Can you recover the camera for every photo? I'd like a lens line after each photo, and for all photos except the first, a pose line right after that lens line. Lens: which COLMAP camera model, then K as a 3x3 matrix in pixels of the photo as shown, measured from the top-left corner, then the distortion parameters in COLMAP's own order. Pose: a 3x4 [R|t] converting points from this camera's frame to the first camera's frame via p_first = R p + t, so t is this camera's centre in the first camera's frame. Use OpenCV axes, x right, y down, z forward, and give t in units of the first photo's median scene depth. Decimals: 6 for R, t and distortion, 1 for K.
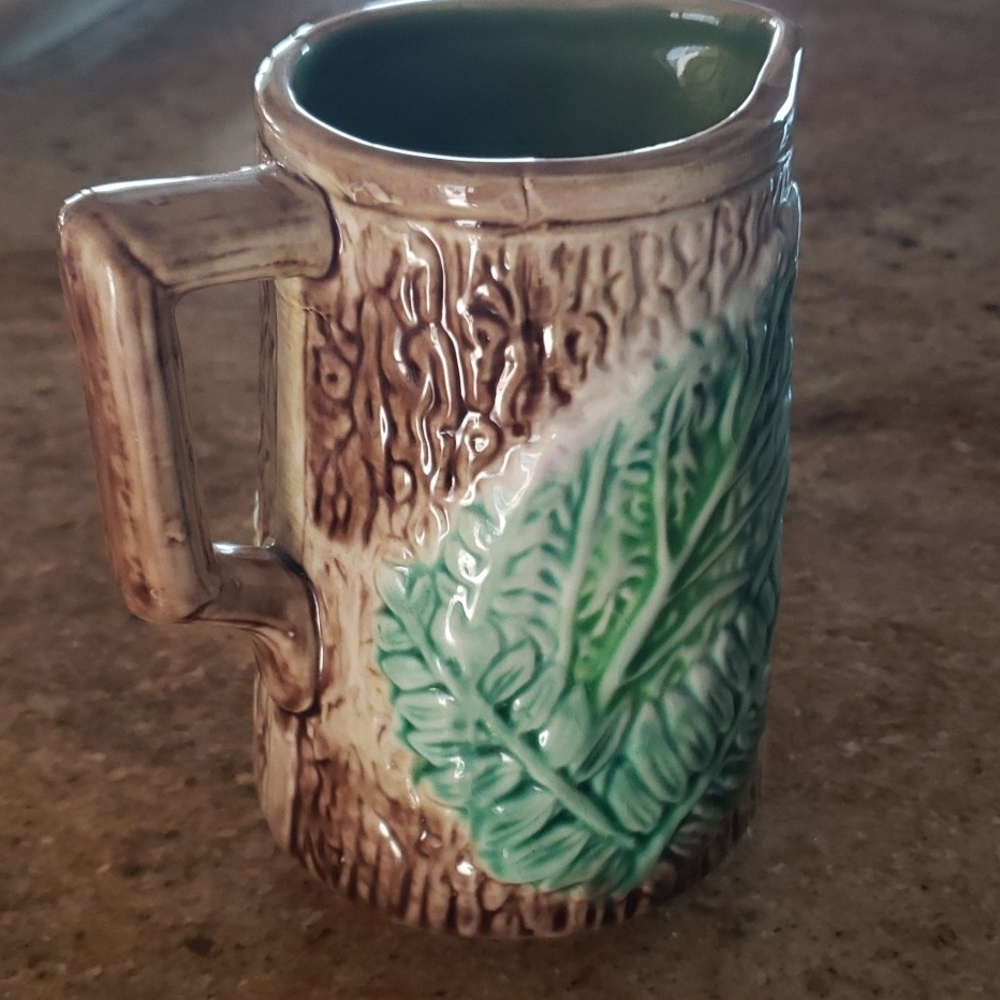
lens RADIAL K [[1687.5, 0, 477.2], [0, 1687.5, 493.7], [0, 0, 1]] dist [0.053787, 0.000000]
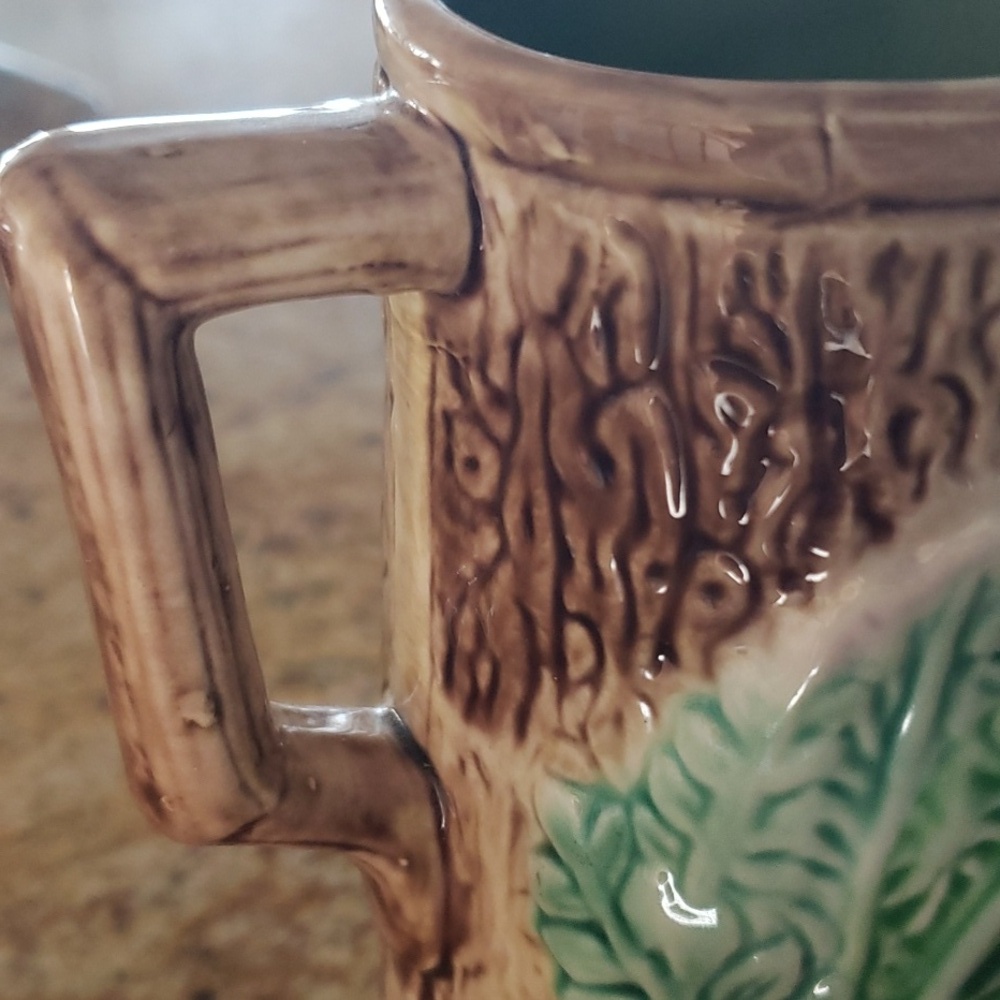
lens RADIAL K [[1687.5, 0, 439.8], [0, 1687.5, 498.3], [0, 0, 1]] dist [0.053787, 0.000000]
pose [[0.980753, 0.052919, -0.187945, 0.013957], [-0.052820, 0.998589, 0.005539, -0.058292], [0.187973, 0.004495, 0.982164, 0.415297]]
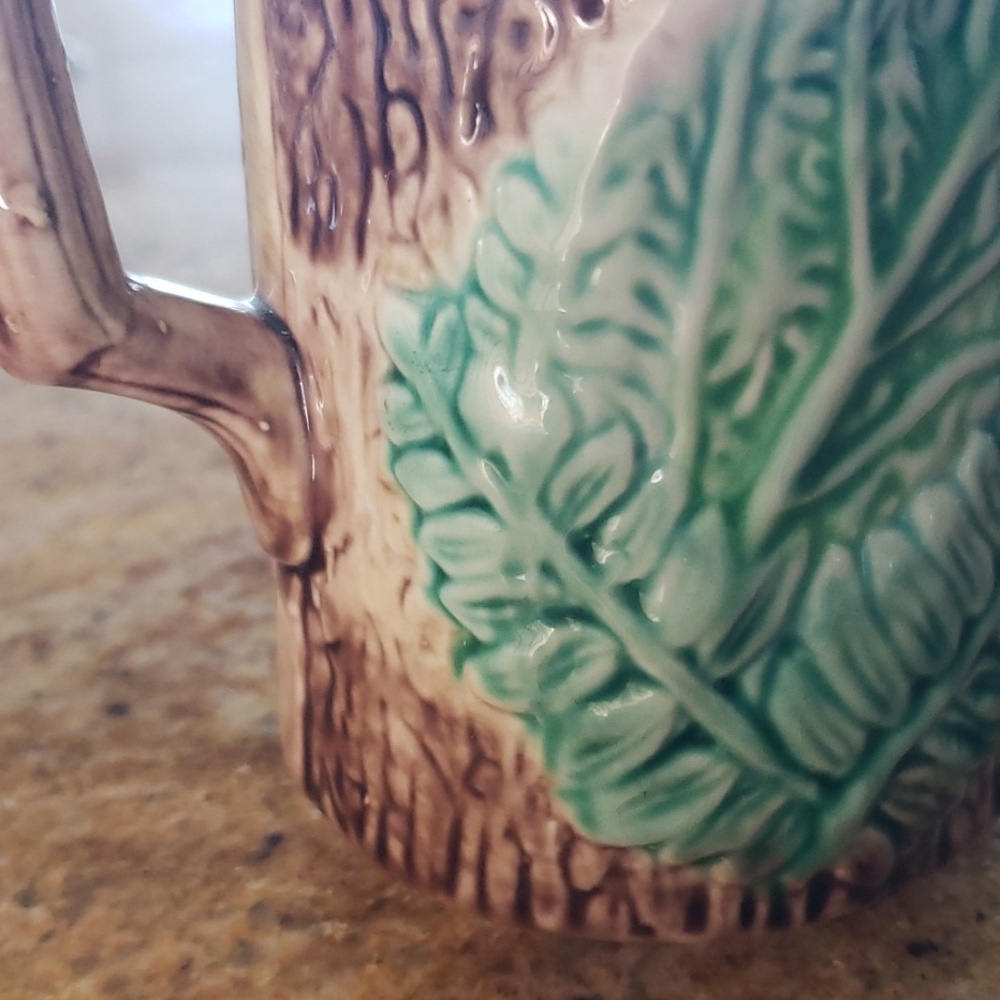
lens RADIAL K [[1687.5, 0, 477.3], [0, 1687.5, 524.2], [0, 0, 1]] dist [0.053787, 0.000000]
pose [[0.983004, 0.024192, -0.181984, 0.089530], [-0.026925, 0.999559, -0.012561, 0.134144], [0.181600, 0.017248, 0.983221, 0.420535]]
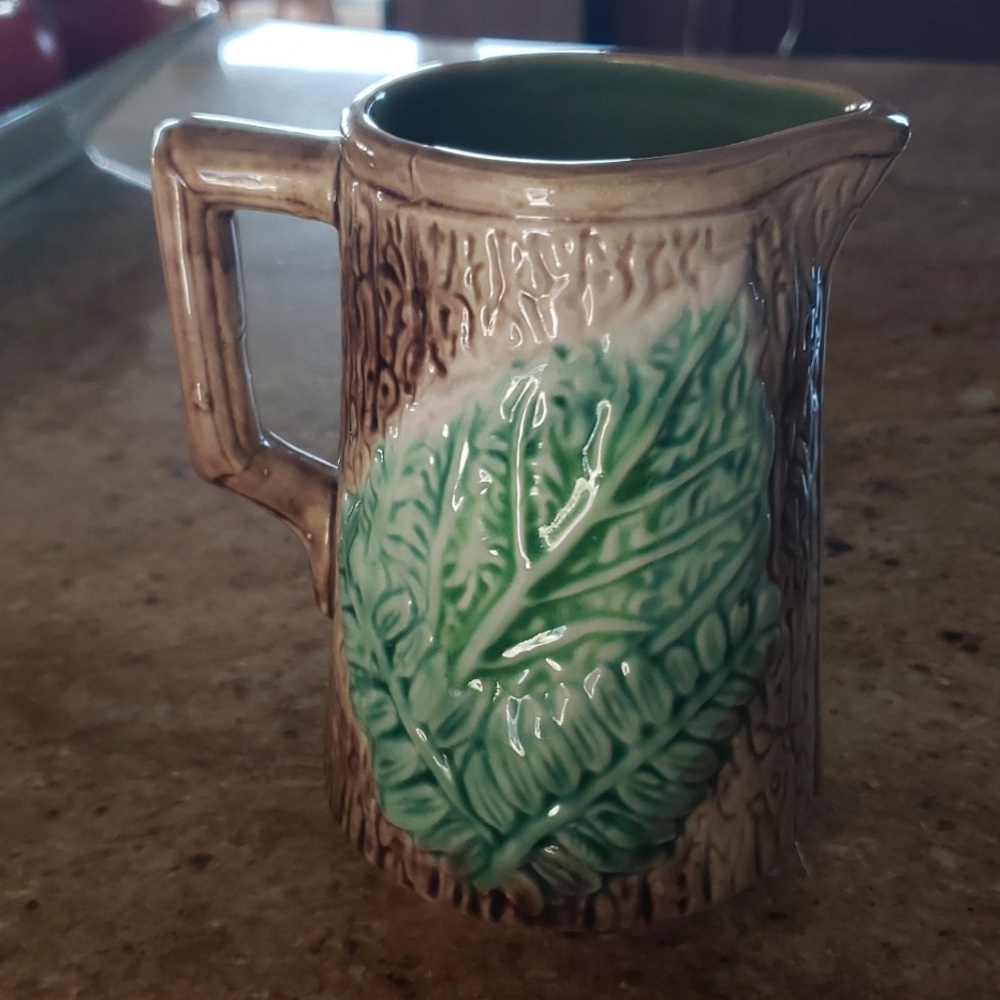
lens RADIAL K [[1687.5, 0, 506.2], [0, 1687.5, 501.9], [0, 0, 1]] dist [0.053787, 0.000000]
pose [[0.745907, 0.294804, -0.597254, 0.730778], [-0.358040, 0.933606, 0.013674, -0.005076], [0.561631, 0.203641, 0.801935, 0.138465]]
